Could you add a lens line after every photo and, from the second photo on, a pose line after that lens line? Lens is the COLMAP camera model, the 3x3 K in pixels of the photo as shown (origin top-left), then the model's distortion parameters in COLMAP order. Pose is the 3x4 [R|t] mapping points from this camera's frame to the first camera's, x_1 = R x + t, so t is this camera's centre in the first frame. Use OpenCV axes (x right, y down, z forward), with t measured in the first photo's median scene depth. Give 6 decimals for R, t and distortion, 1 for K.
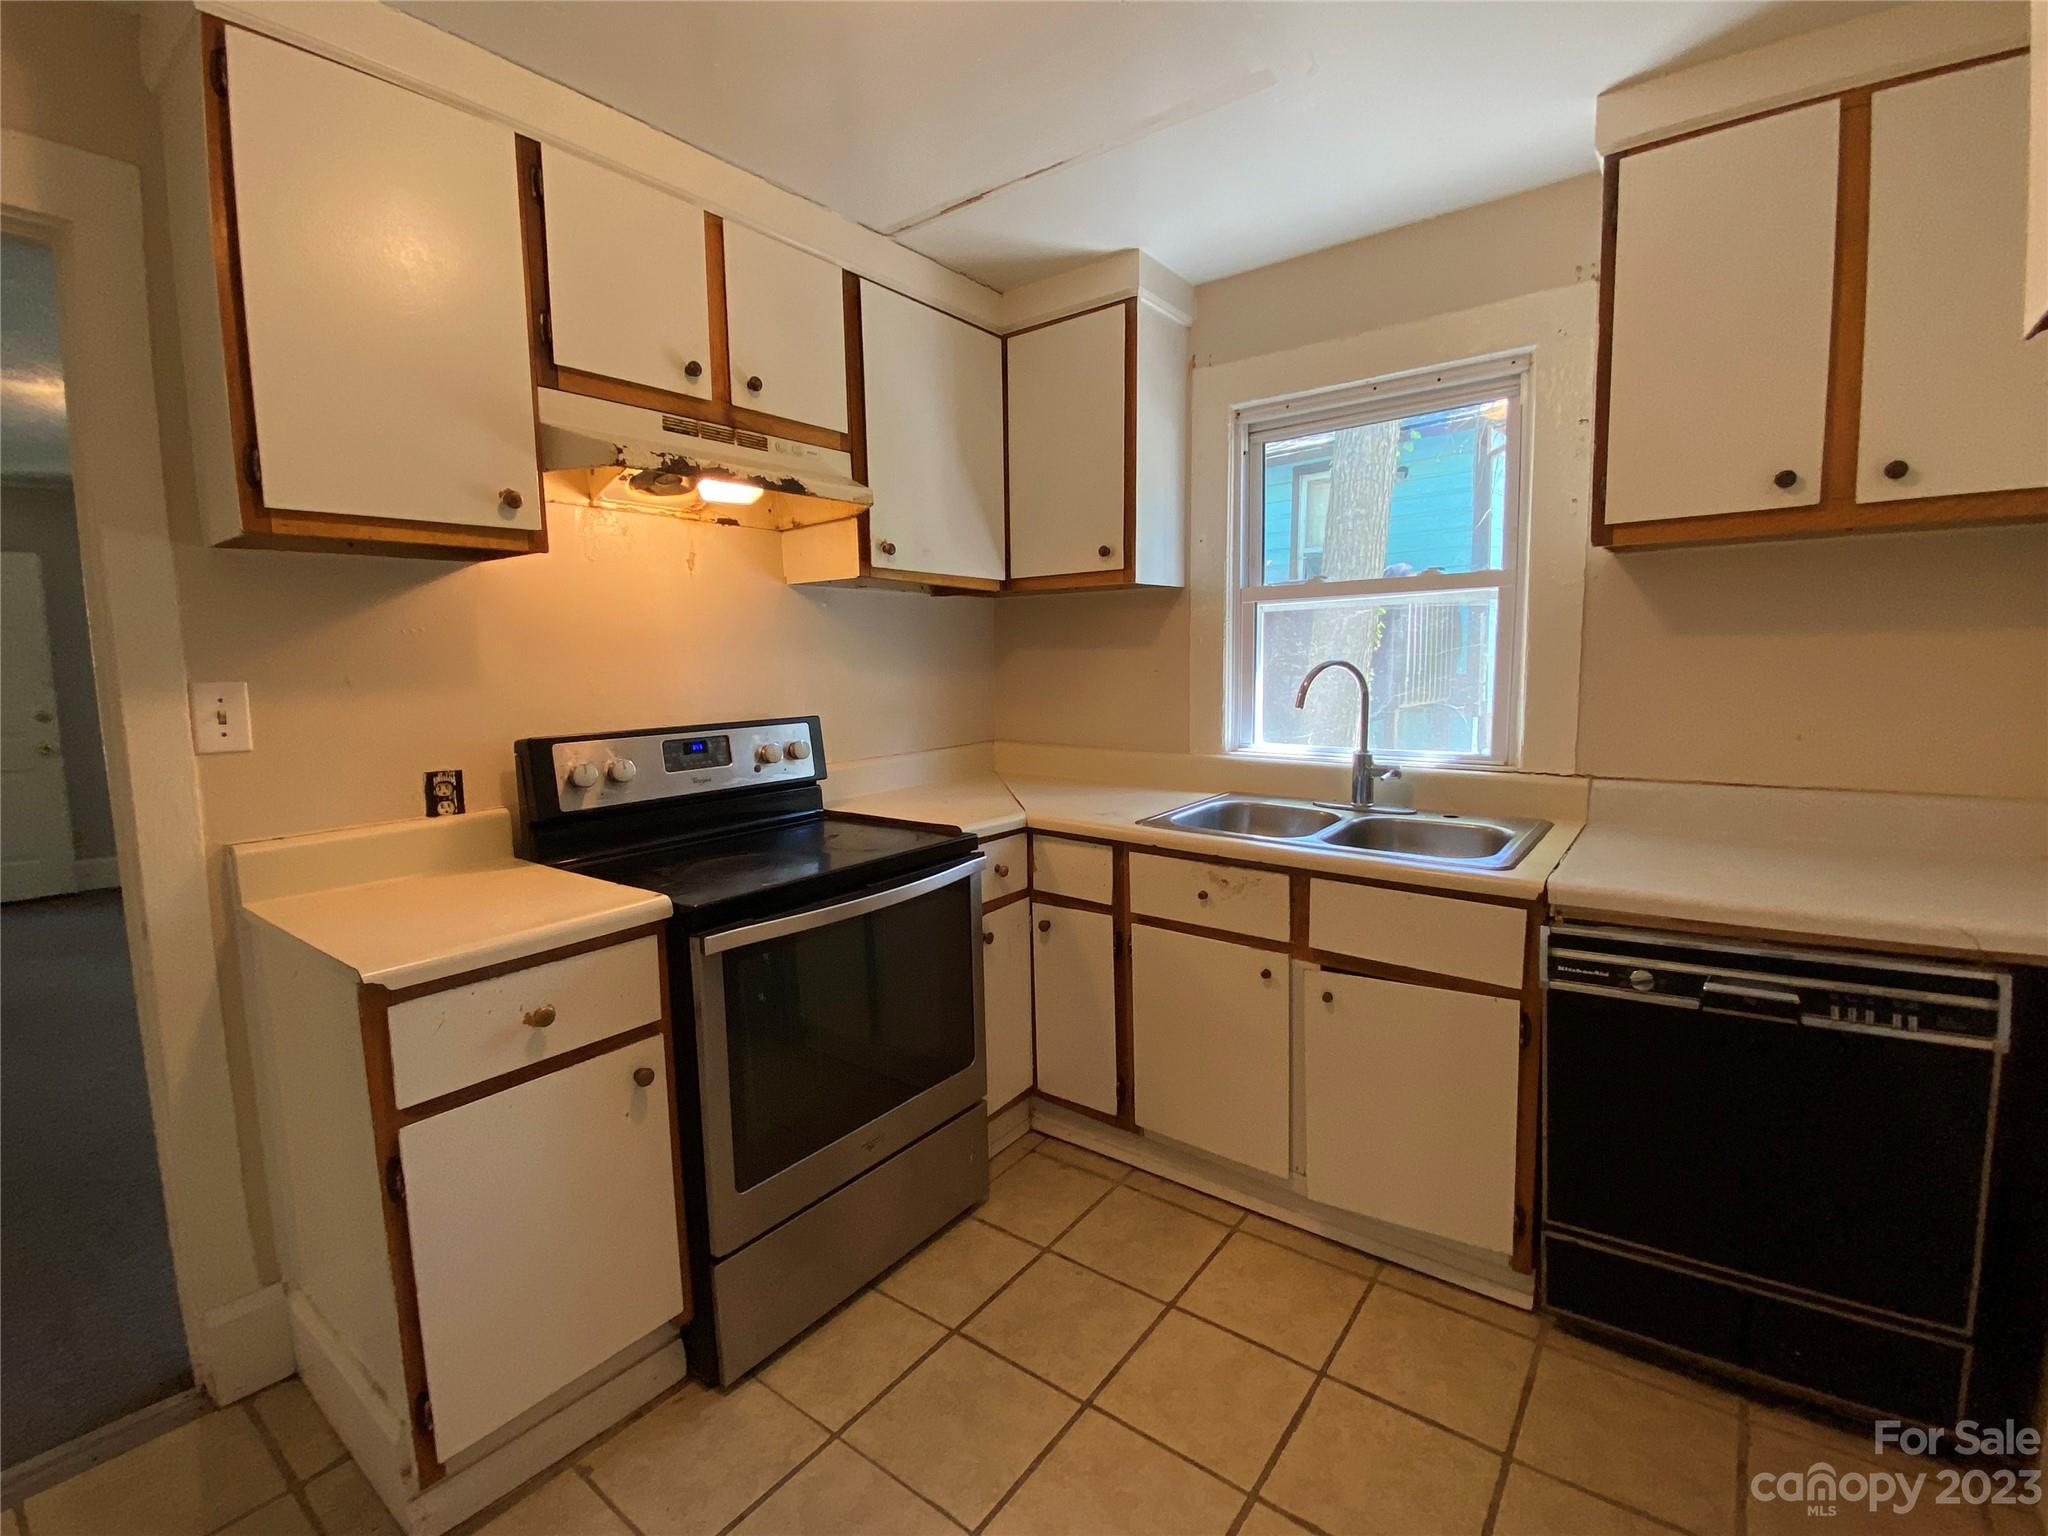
lens RADIAL K [[923.6, 0, 1024.0], [0, 923.6, 768.0], [0, 0, 1]] dist [0.027840, -0.023635]
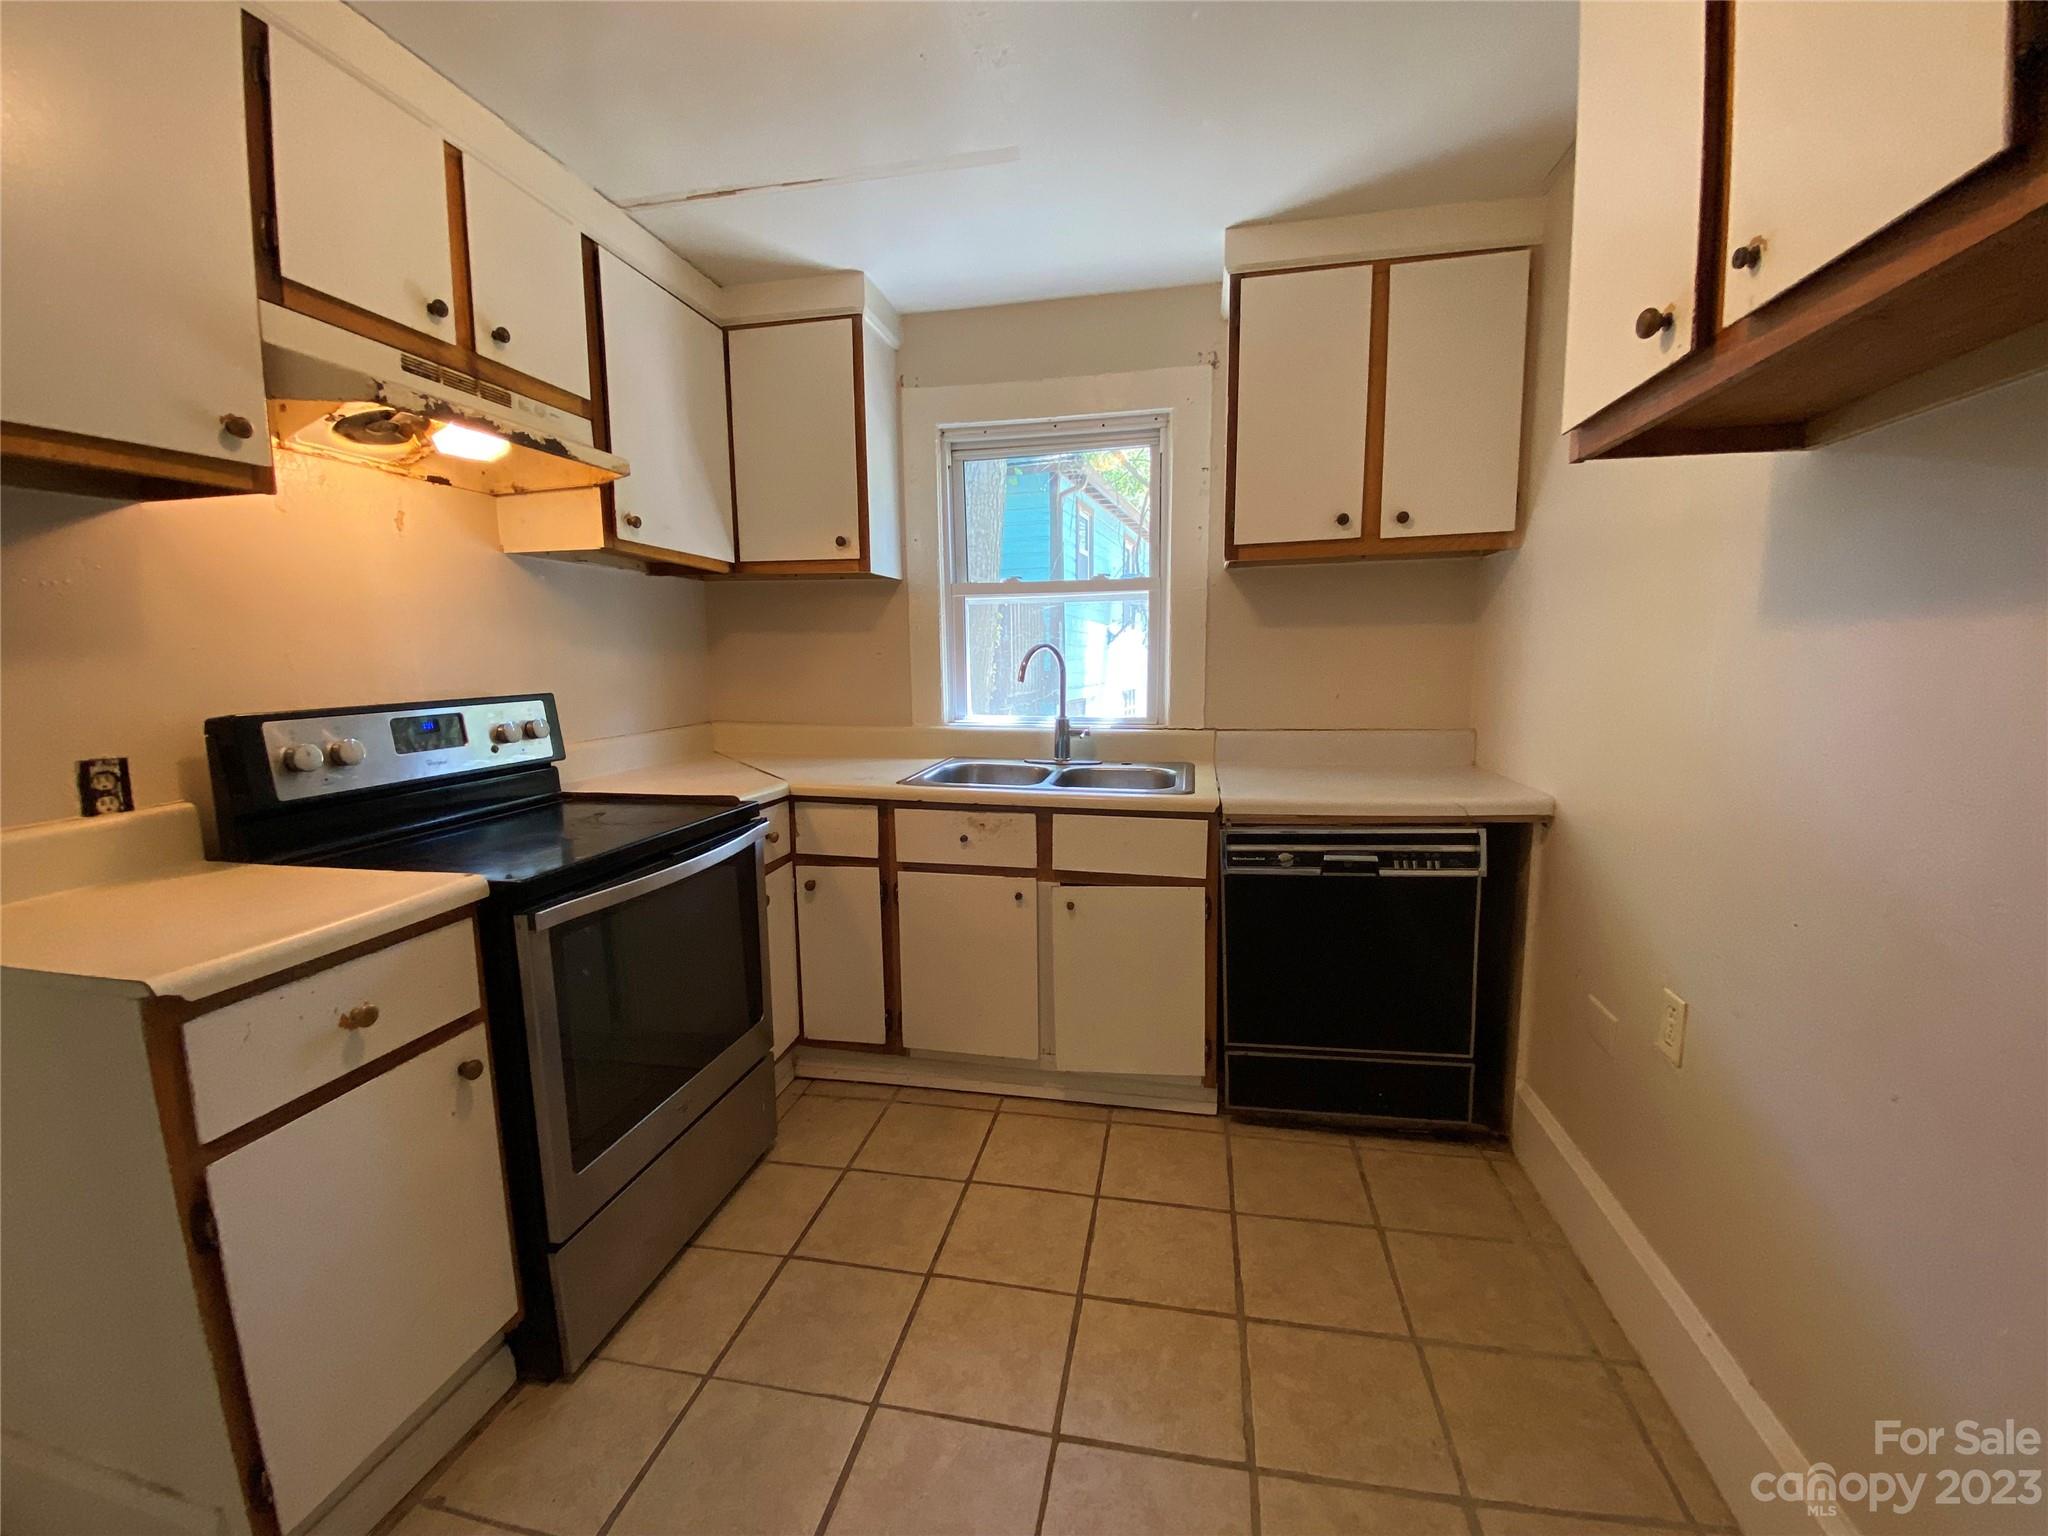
lens RADIAL K [[841.0, 0, 1024.0], [0, 841.0, 768.0], [0, 0, 1]] dist [0.038505, -0.027429]
pose [[0.899939, -0.050551, 0.433076, -0.223420], [0.046832, 0.998717, 0.019260, 0.034386], [-0.433494, 0.002949, 0.901152, -0.005349]]
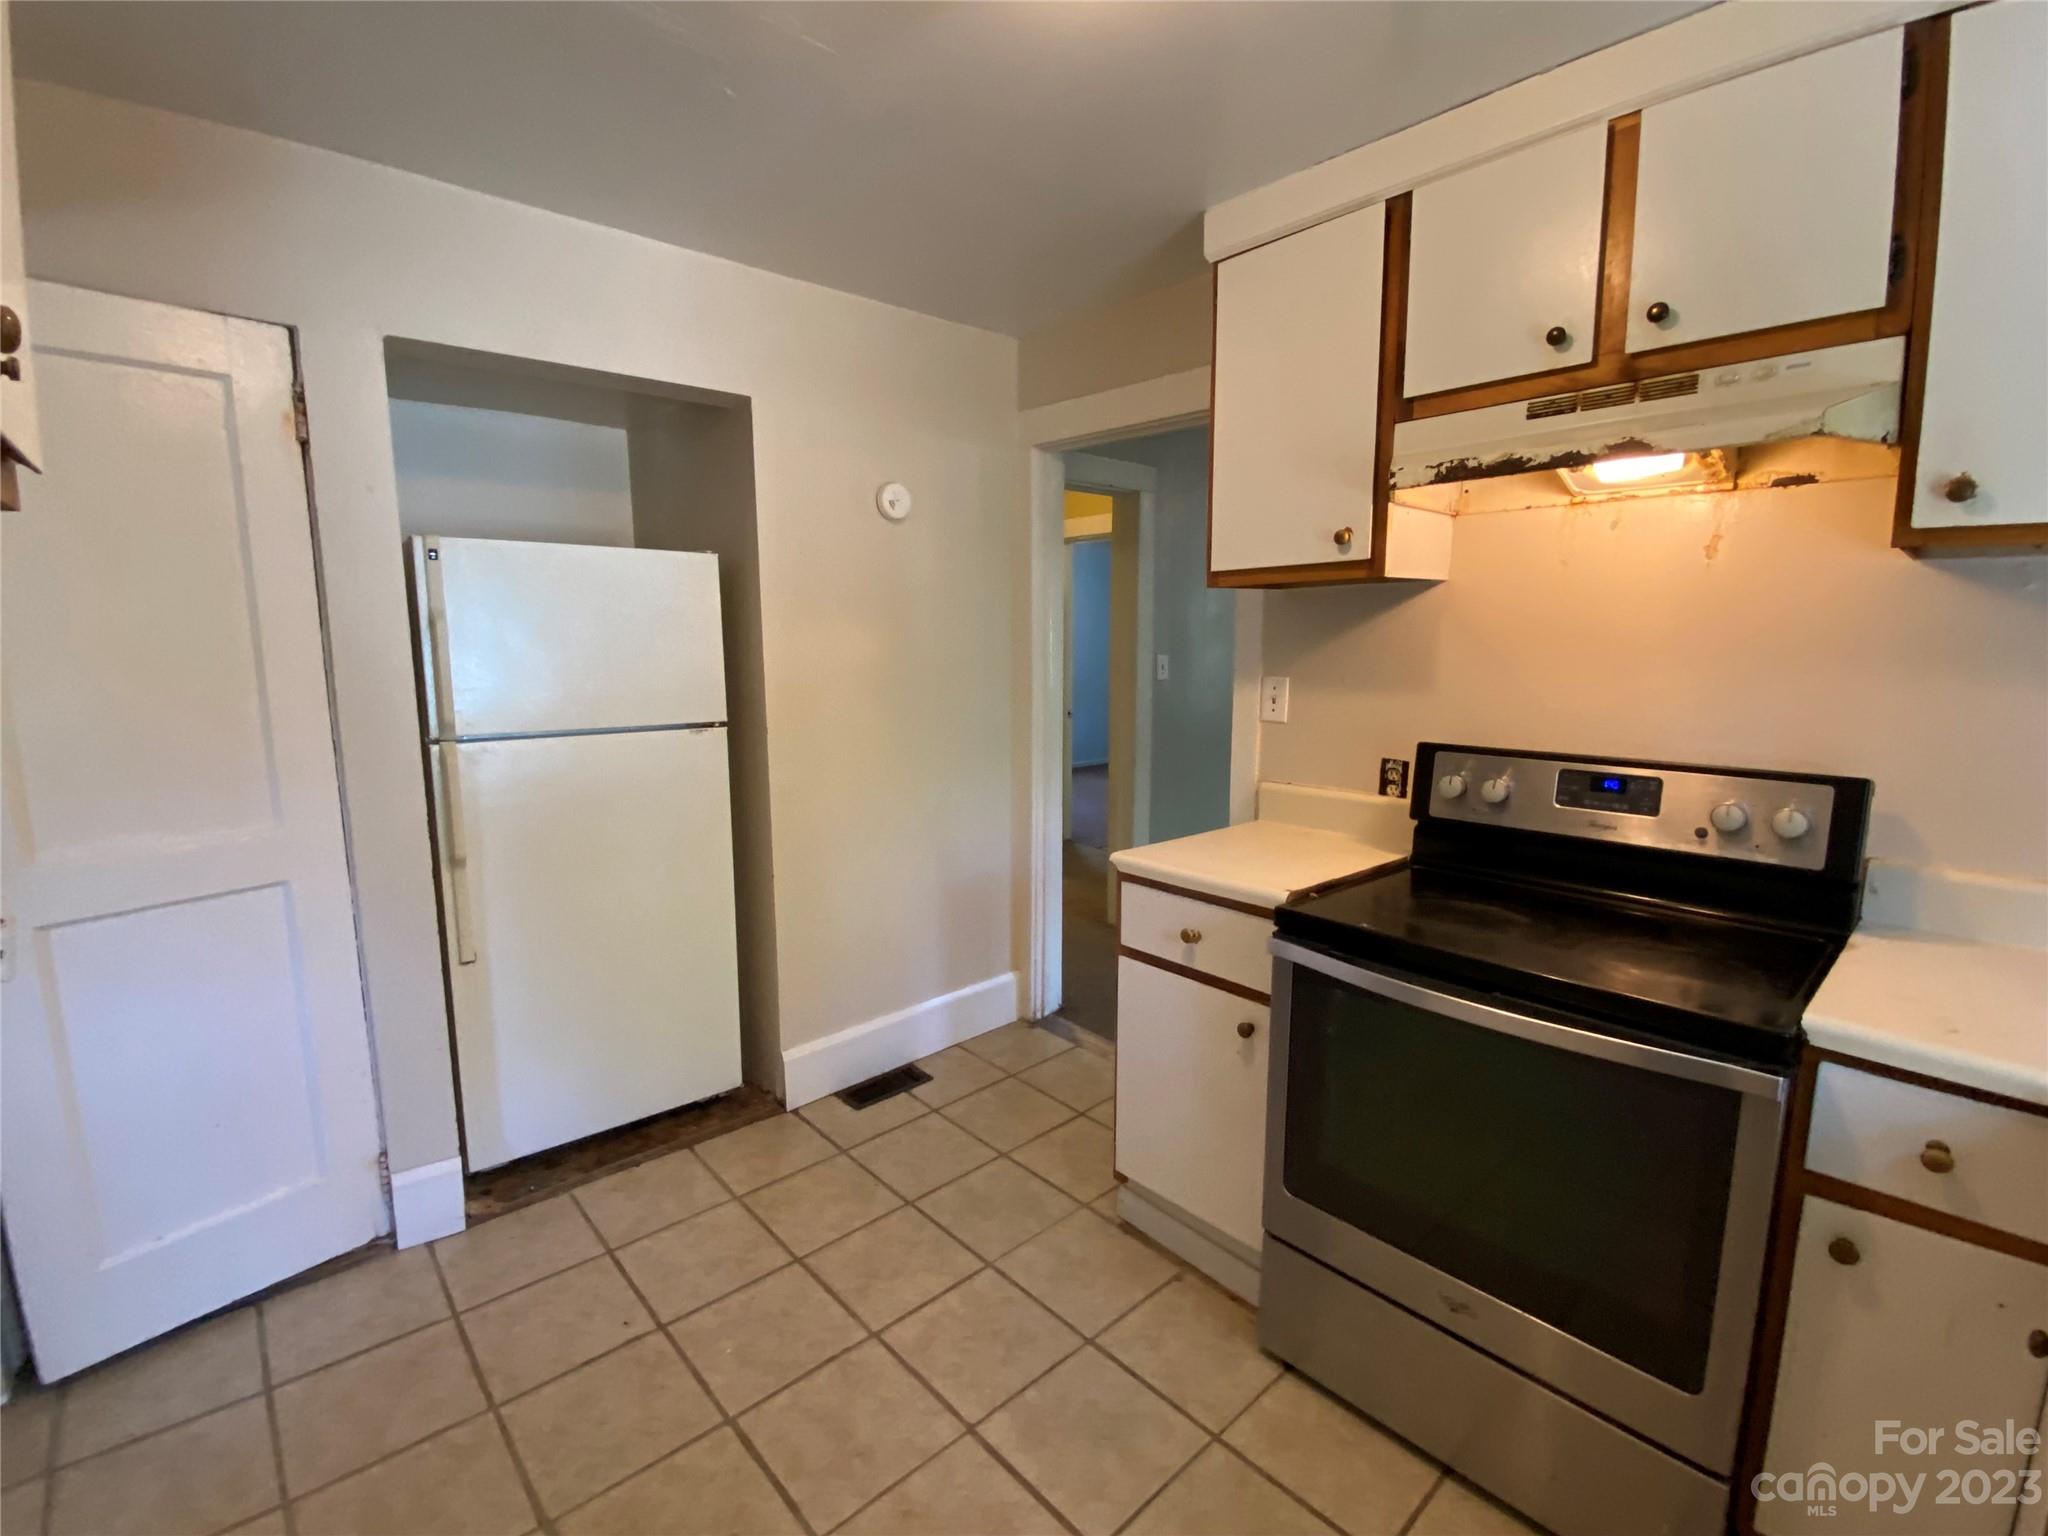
lens RADIAL K [[923.6, 0, 1024.0], [0, 923.6, 768.0], [0, 0, 1]] dist [0.027840, -0.023635]
pose [[-0.178932, 0.159188, -0.970898, 0.612429], [-0.112324, 0.977066, 0.180900, -0.146751], [0.977429, 0.141424, -0.156947, 0.720517]]
